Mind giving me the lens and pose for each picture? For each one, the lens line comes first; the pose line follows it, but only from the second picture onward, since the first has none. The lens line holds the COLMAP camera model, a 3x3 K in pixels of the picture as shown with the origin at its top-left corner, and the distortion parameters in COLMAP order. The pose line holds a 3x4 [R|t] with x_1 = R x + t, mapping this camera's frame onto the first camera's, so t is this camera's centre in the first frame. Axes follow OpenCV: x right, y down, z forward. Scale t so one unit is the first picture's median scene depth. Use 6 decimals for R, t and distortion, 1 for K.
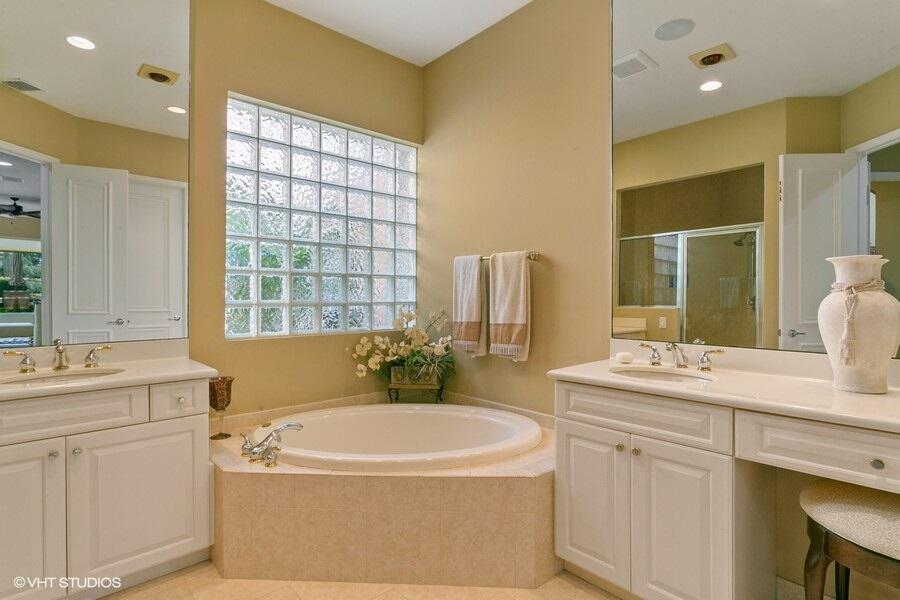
lens RADIAL K [[455.3, 0, 451.4], [0, 455.3, 299.6], [0, 0, 1]] dist [0.005143, 0.000662]
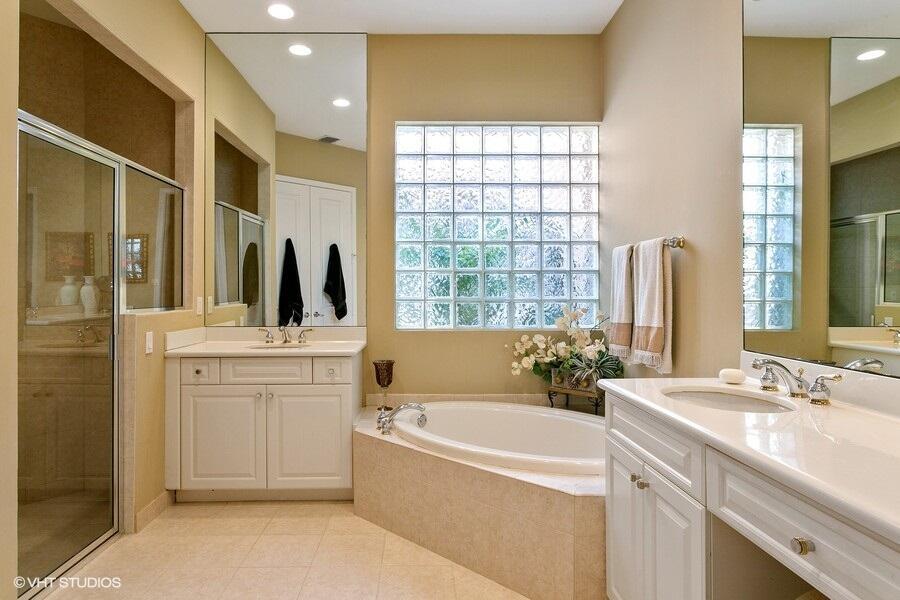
lens RADIAL K [[535.3, 0, 449.9], [0, 535.3, 297.0], [0, 0, 1]] dist [0.000726, 0.010913]
pose [[0.755592, 0.005408, -0.655020, 0.482427], [-0.005401, 0.999983, 0.002026, -0.000588], [0.655020, 0.002007, 0.755609, 0.031417]]
